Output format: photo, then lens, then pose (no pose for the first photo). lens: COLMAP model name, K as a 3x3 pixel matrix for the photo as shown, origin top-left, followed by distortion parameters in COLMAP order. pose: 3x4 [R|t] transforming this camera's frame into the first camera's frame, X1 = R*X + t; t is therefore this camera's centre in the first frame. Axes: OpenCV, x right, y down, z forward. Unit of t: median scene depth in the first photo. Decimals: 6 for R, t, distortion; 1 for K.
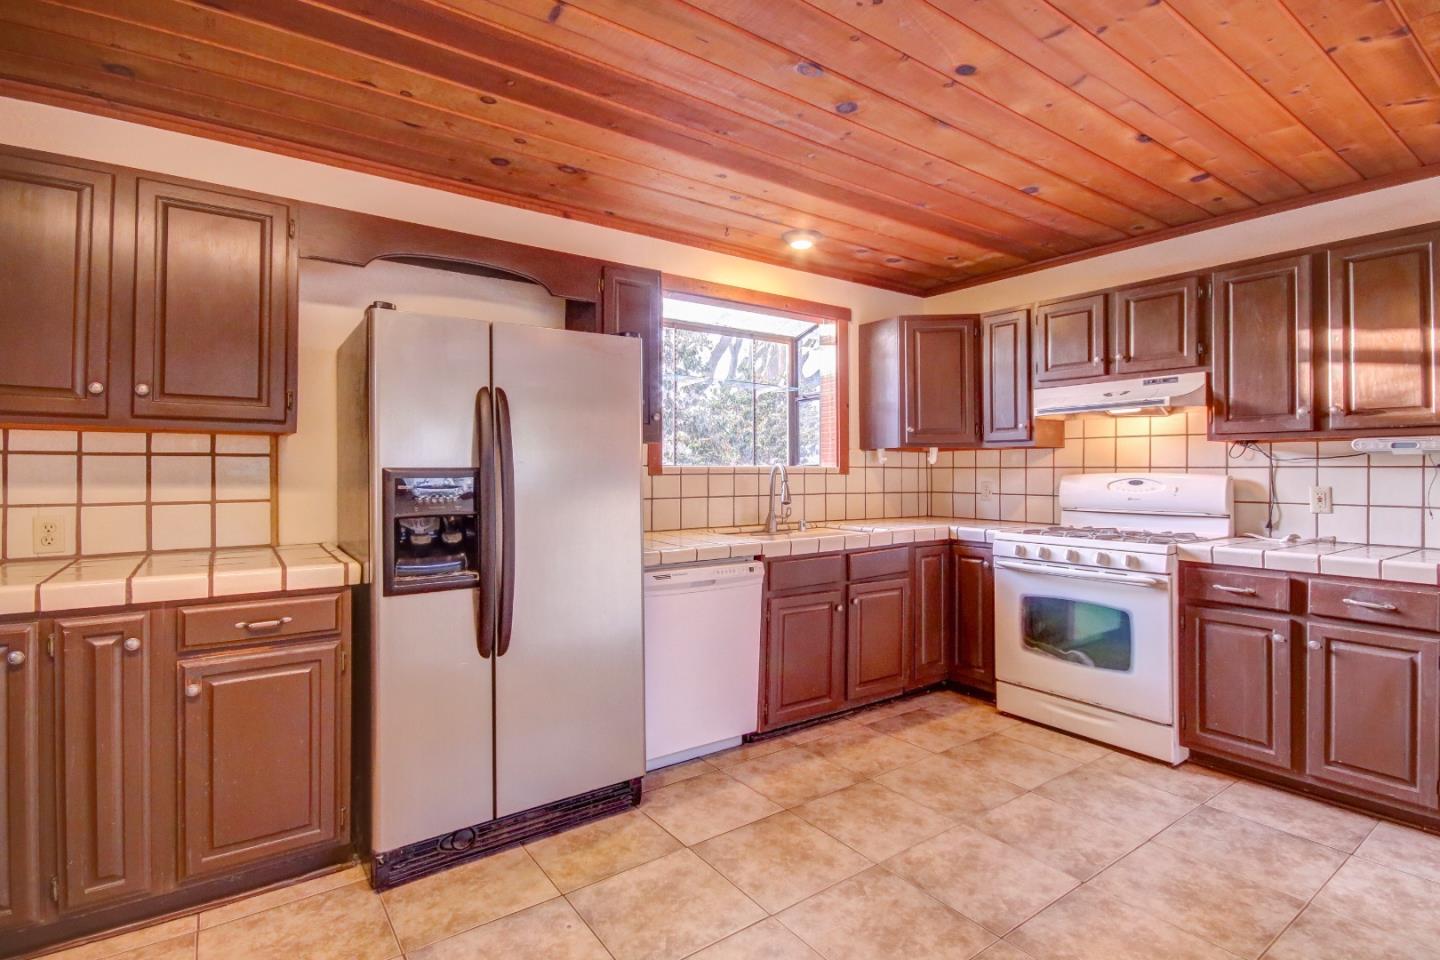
lens RADIAL K [[673.3, 0, 742.8], [0, 673.3, 463.4], [0, 0, 1]] dist [0.003099, -0.004477]
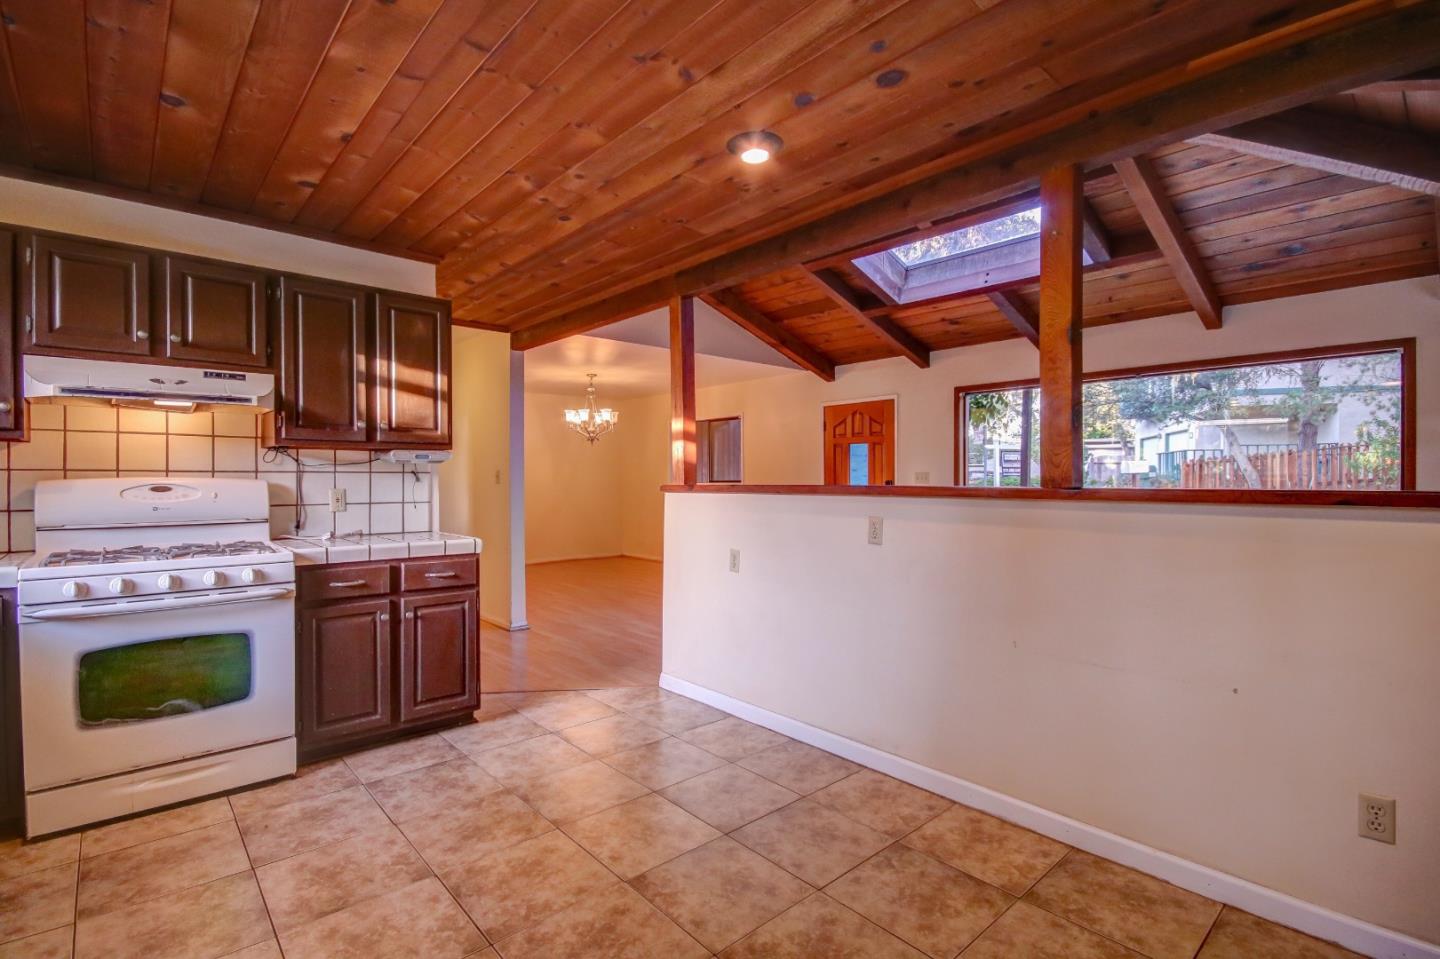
lens RADIAL K [[673.3, 0, 723.2], [0, 673.3, 485.5], [0, 0, 1]] dist [0.003099, -0.004477]
pose [[-0.073044, -0.013806, 0.997233, -0.379481], [-0.011665, 0.999848, 0.012988, 0.005998], [-0.997261, -0.010684, -0.073194, 0.450504]]
